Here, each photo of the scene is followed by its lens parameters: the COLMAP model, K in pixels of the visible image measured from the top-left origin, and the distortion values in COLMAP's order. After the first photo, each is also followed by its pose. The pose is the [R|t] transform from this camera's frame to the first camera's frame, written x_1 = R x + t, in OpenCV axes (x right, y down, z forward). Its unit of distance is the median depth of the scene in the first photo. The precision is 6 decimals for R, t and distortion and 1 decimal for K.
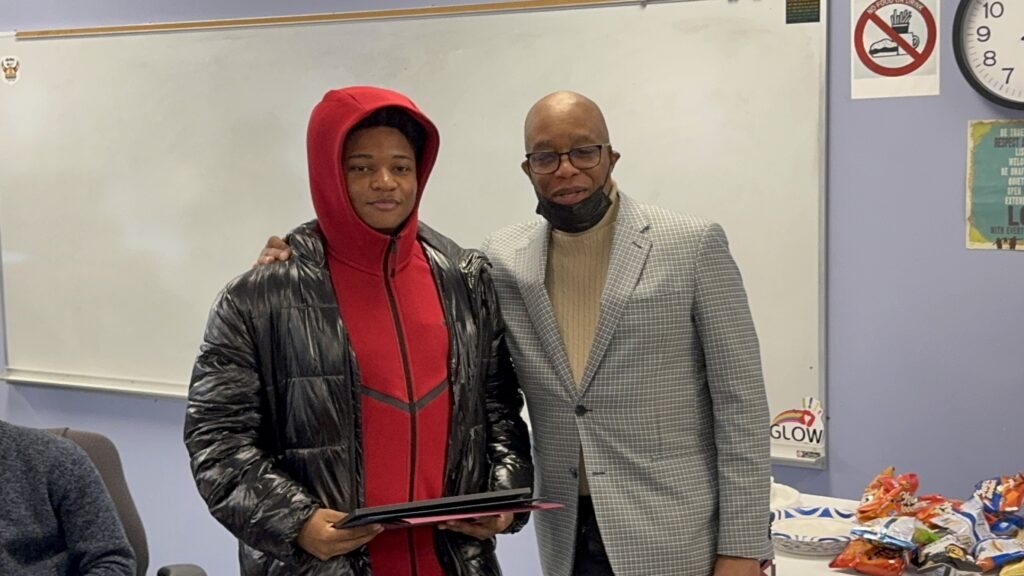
lens RADIAL K [[1726.3, 0, 508.6], [0, 1726.3, 273.6], [0, 0, 1]] dist [0.174892, -0.144588]
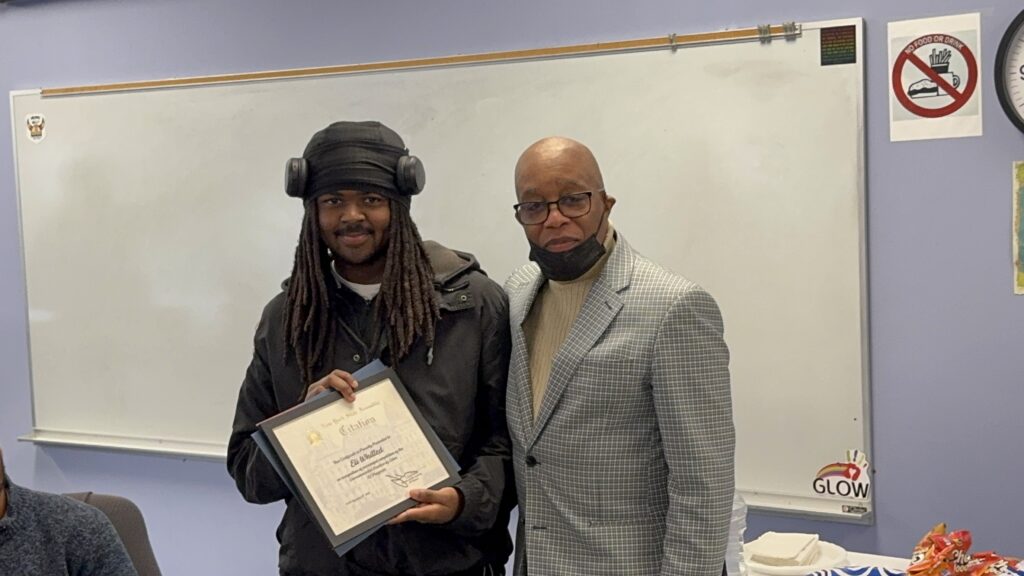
lens RADIAL K [[1726.3, 0, 508.6], [0, 1726.3, 273.6], [0, 0, 1]] dist [0.174892, -0.144588]
pose [[0.999649, -0.015658, -0.021386, 0.003673], [0.015039, 0.999472, -0.028794, -0.001931], [0.021826, 0.028463, 0.999357, 0.027323]]
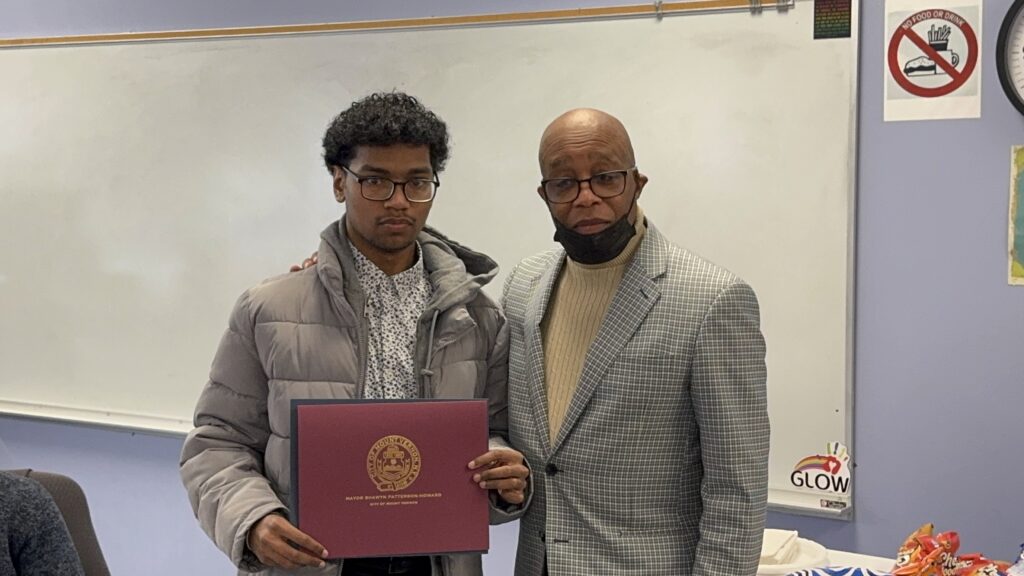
lens RADIAL K [[1749.4, 0, 512.0], [0, 1749.4, 288.0], [0, 0, 1]] dist [0.156153, -0.037535]
pose [[0.999935, 0.011096, 0.002680, -0.002504], [-0.011083, 0.999927, -0.004752, -0.005078], [-0.002733, 0.004722, 0.999985, 0.064697]]
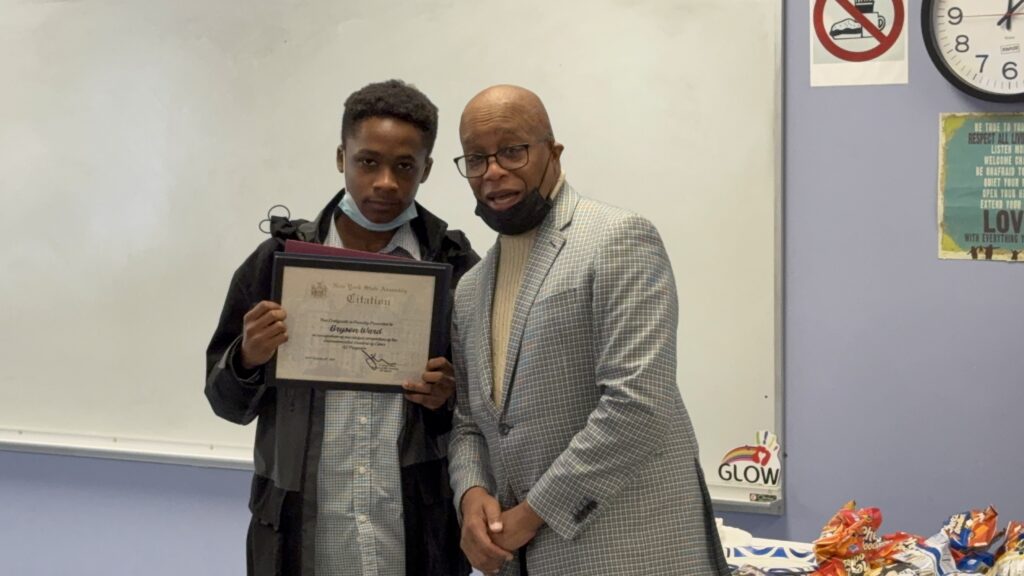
lens RADIAL K [[2396.9, 0, 512.0], [0, 2396.9, 288.0], [0, 0, 1]] dist [-0.021699, 0.128676]
pose [[0.997981, -0.000185, 0.063509, -0.028603], [0.000570, 0.999982, -0.006044, 0.007638], [-0.063507, 0.006068, 0.997963, -0.188403]]
